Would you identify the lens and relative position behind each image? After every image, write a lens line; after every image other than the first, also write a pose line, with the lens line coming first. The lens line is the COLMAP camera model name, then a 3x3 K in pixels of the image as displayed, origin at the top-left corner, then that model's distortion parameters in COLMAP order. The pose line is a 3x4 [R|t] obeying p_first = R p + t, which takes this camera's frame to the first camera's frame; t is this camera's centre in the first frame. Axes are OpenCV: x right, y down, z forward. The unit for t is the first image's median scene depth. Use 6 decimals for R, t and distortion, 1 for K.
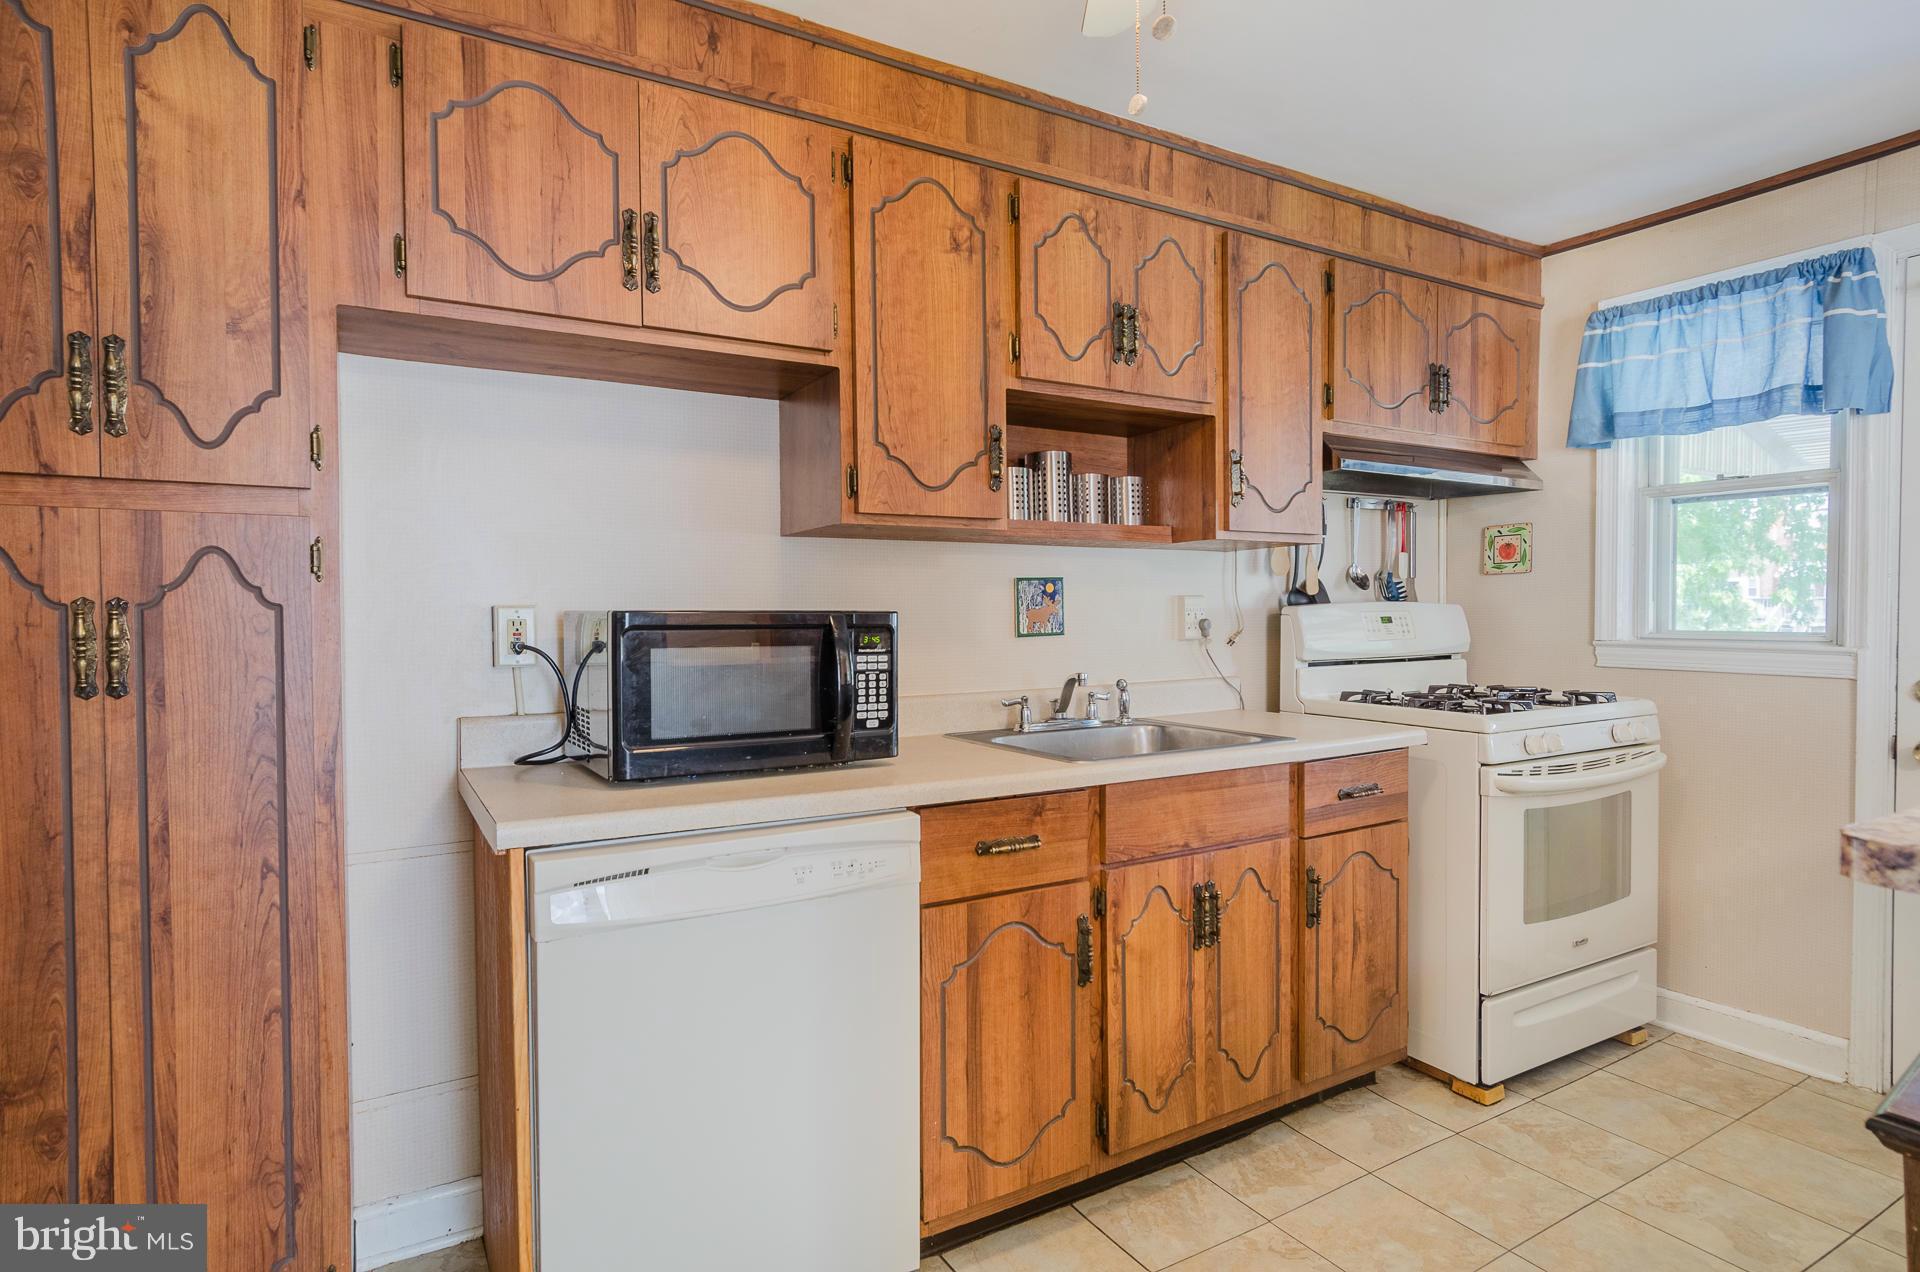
lens RADIAL K [[1009.6, 0, 965.2], [0, 1009.6, 637.2], [0, 0, 1]] dist [0.002889, -0.003305]
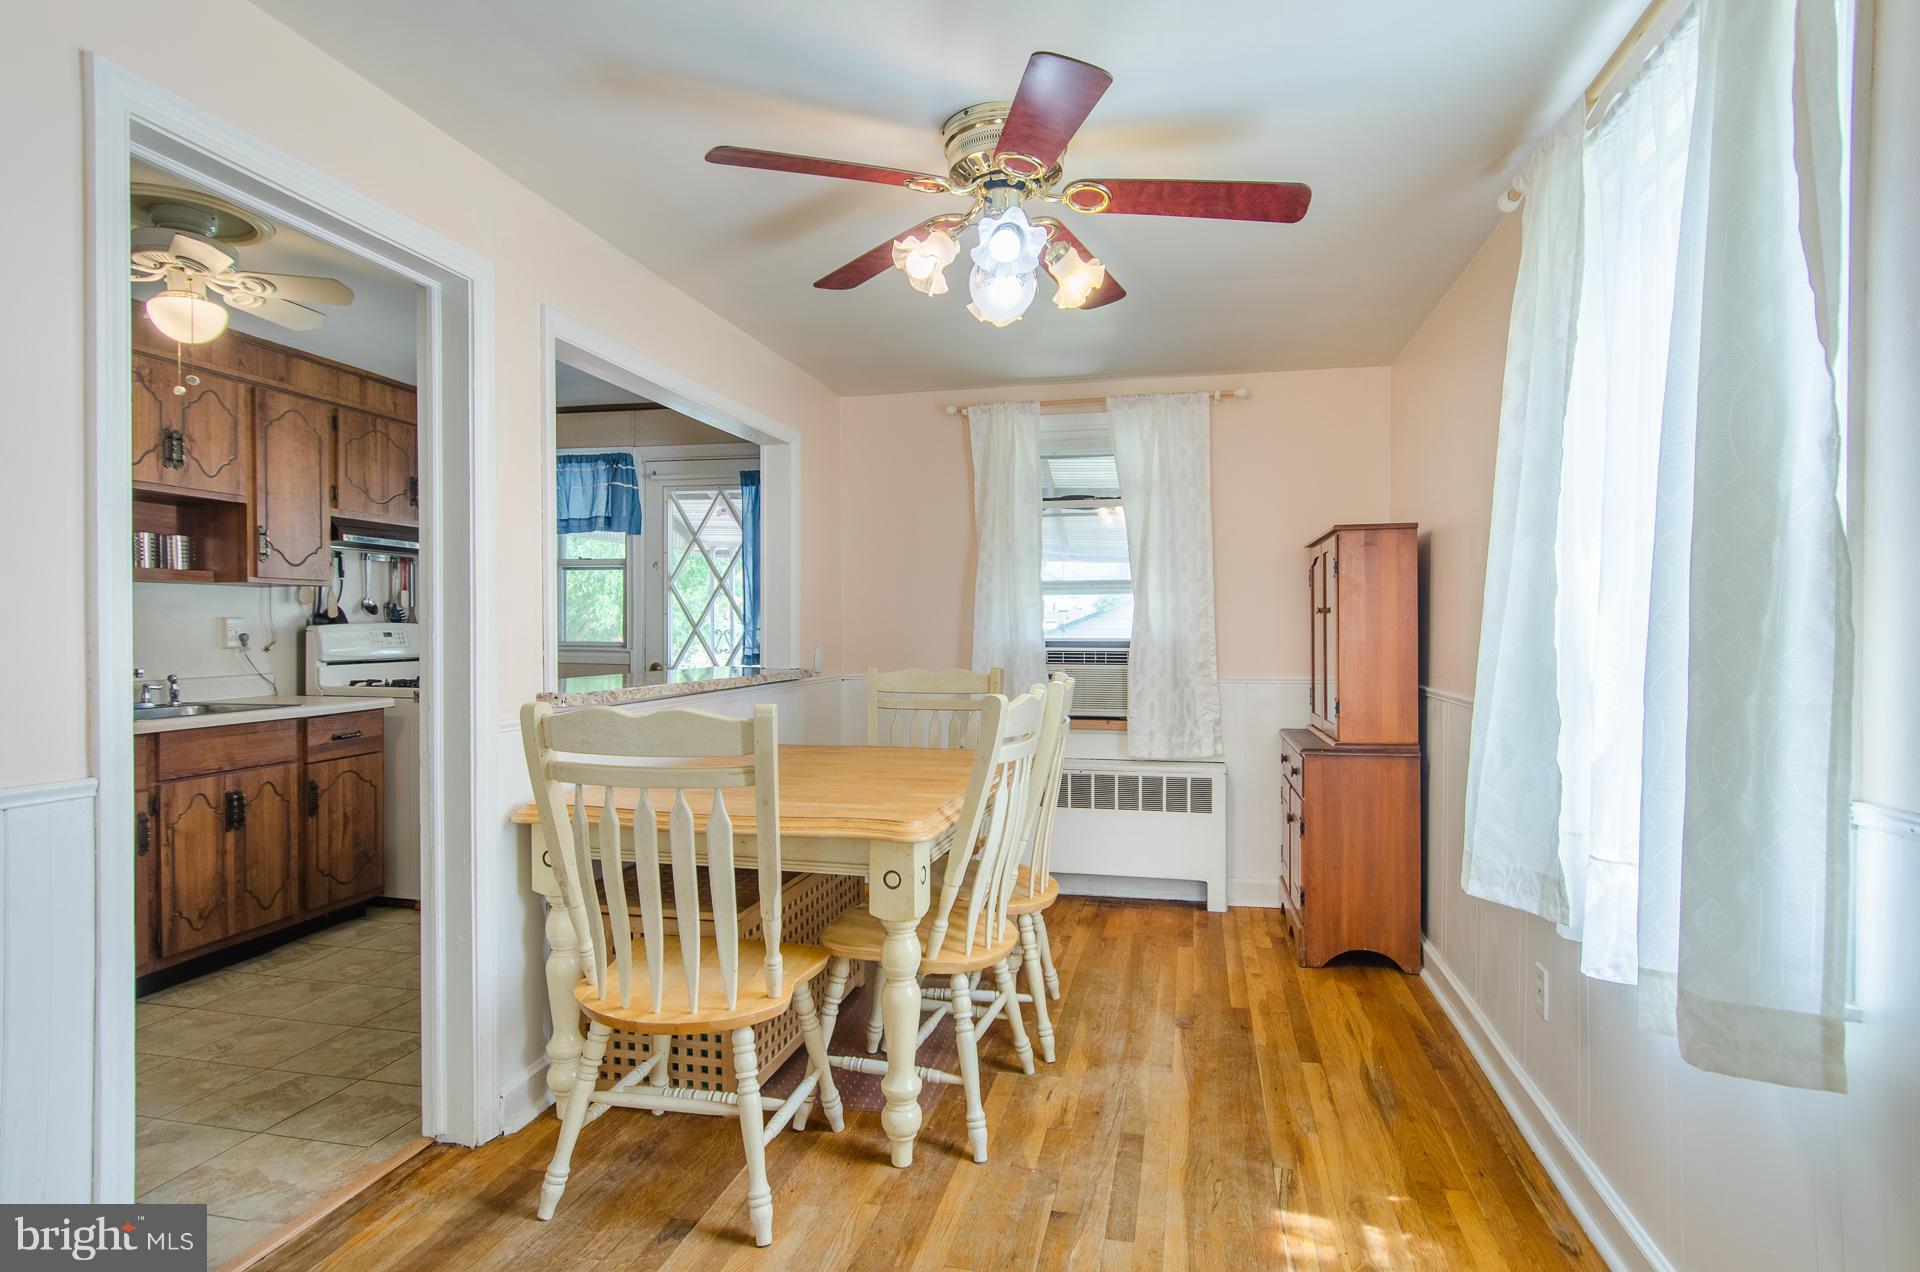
lens RADIAL K [[1009.6, 0, 965.2], [0, 1009.6, 637.2], [0, 0, 1]] dist [0.002889, -0.003305]
pose [[0.683922, 0.001270, 0.729554, -0.151712], [0.010845, 0.999870, -0.011908, 0.021347], [-0.729474, 0.016056, 0.683820, -1.005554]]
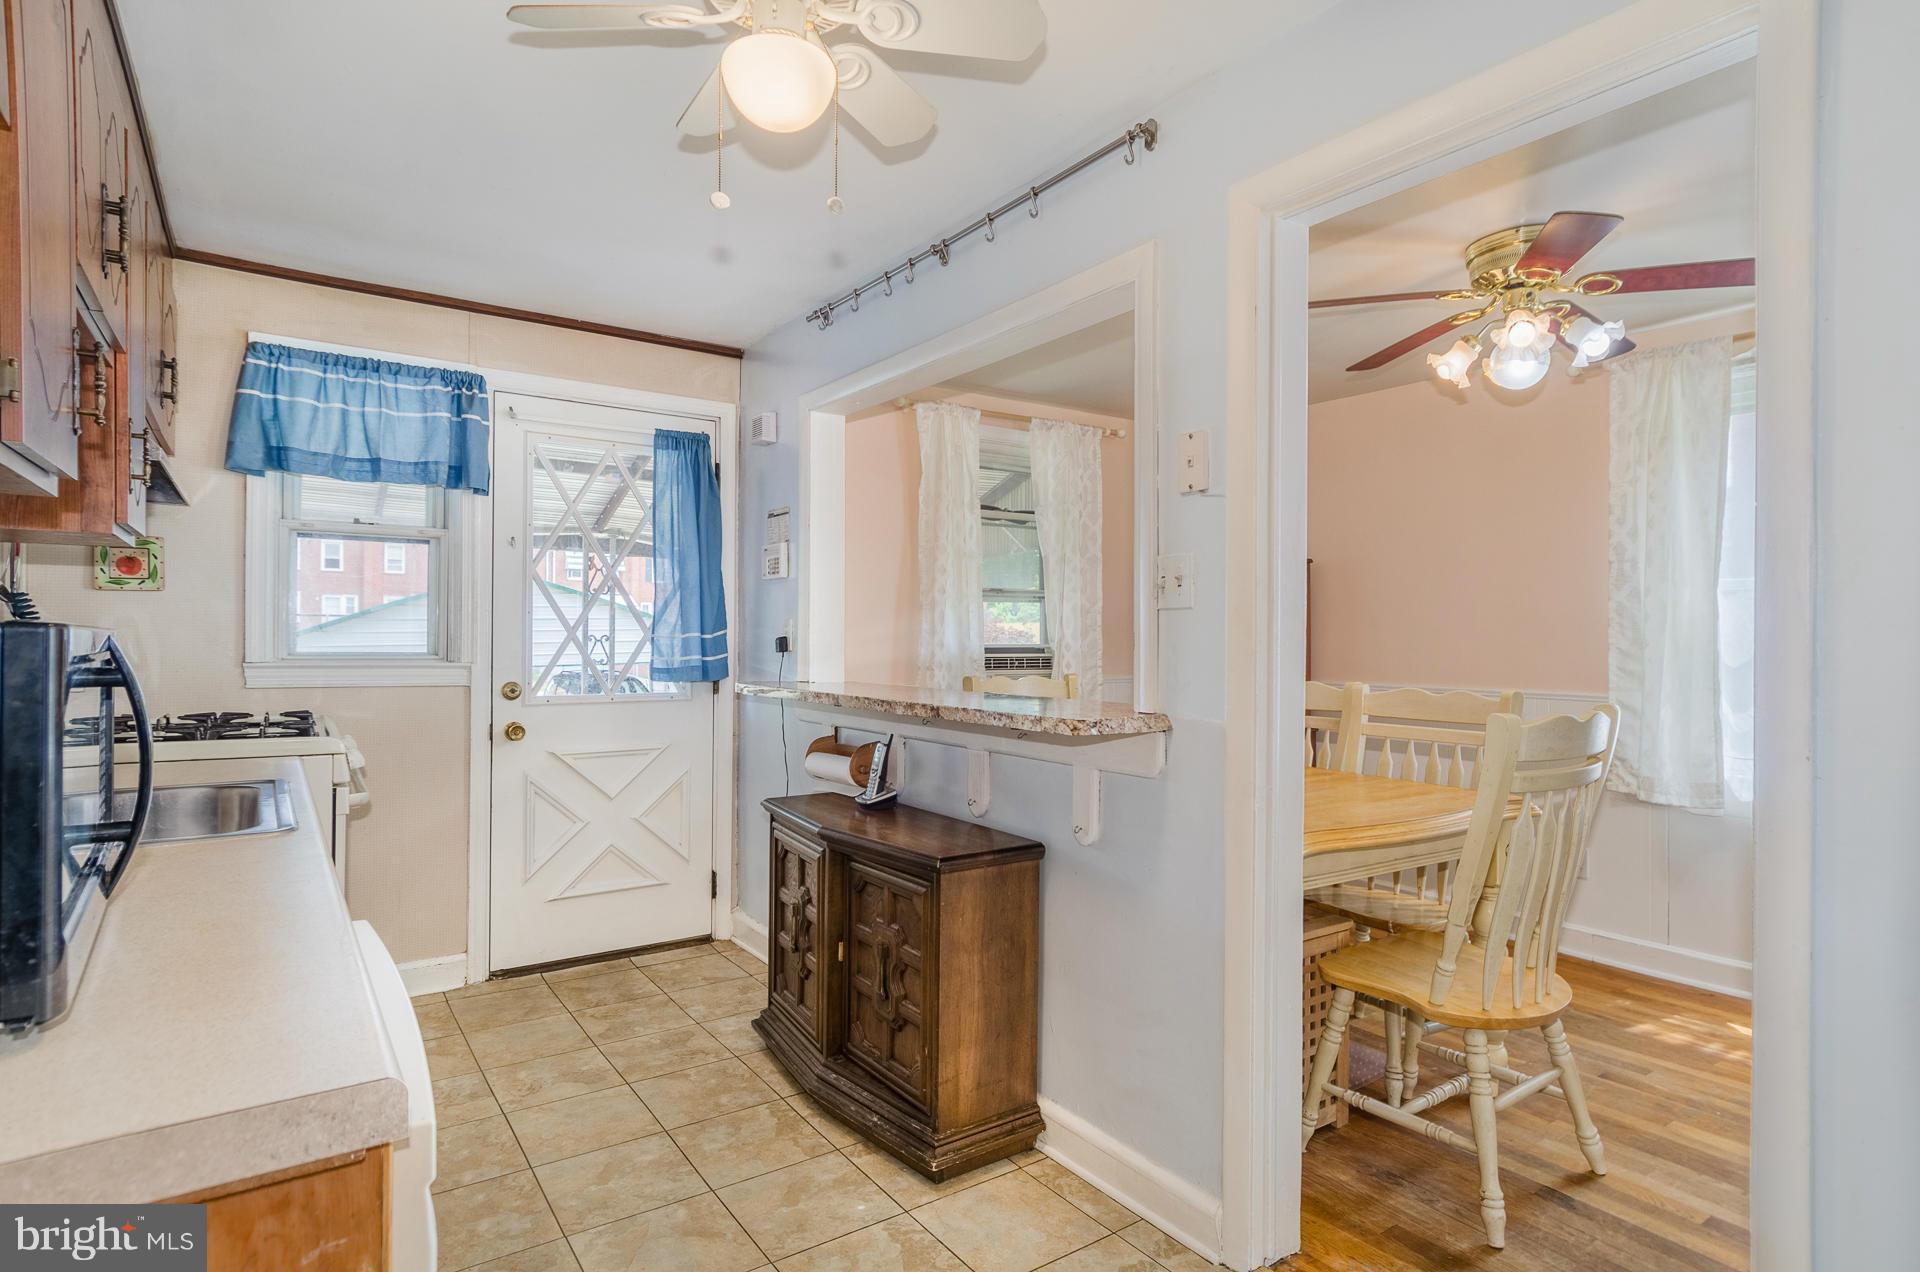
lens RADIAL K [[1009.6, 0, 965.2], [0, 1009.6, 637.2], [0, 0, 1]] dist [0.002889, -0.003305]
pose [[-0.073758, 0.006121, 0.997257, -0.616568], [0.017570, 0.999834, -0.004838, -0.006562], [-0.997121, 0.017165, -0.073853, 0.498056]]
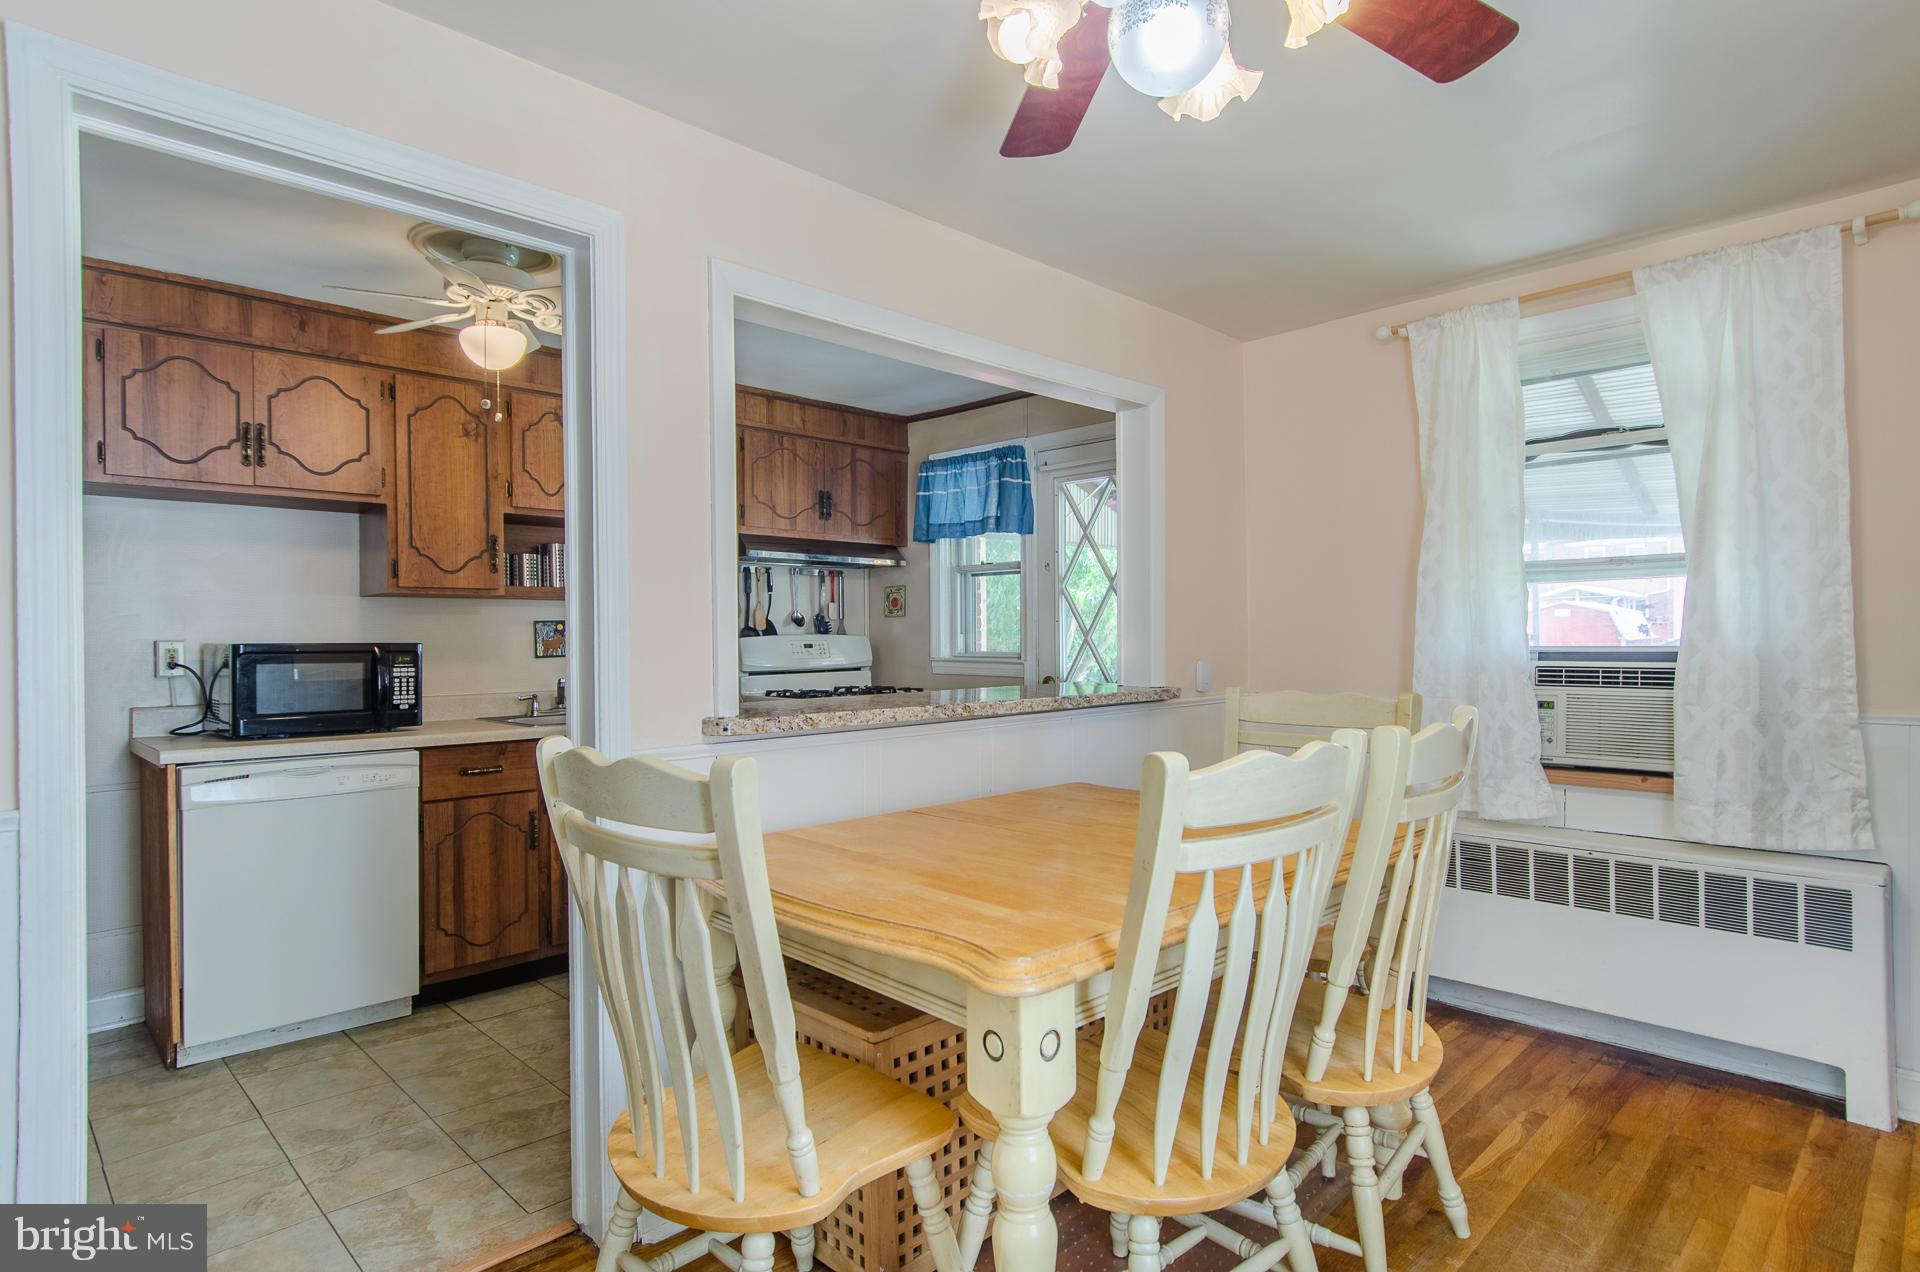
lens RADIAL K [[1009.6, 0, 965.2], [0, 1009.6, 637.2], [0, 0, 1]] dist [0.002889, -0.003305]
pose [[0.968723, -0.002209, 0.248135, 0.376810], [0.008491, 0.999670, -0.024251, 0.013633], [-0.248000, 0.025600, 0.968422, -0.861193]]
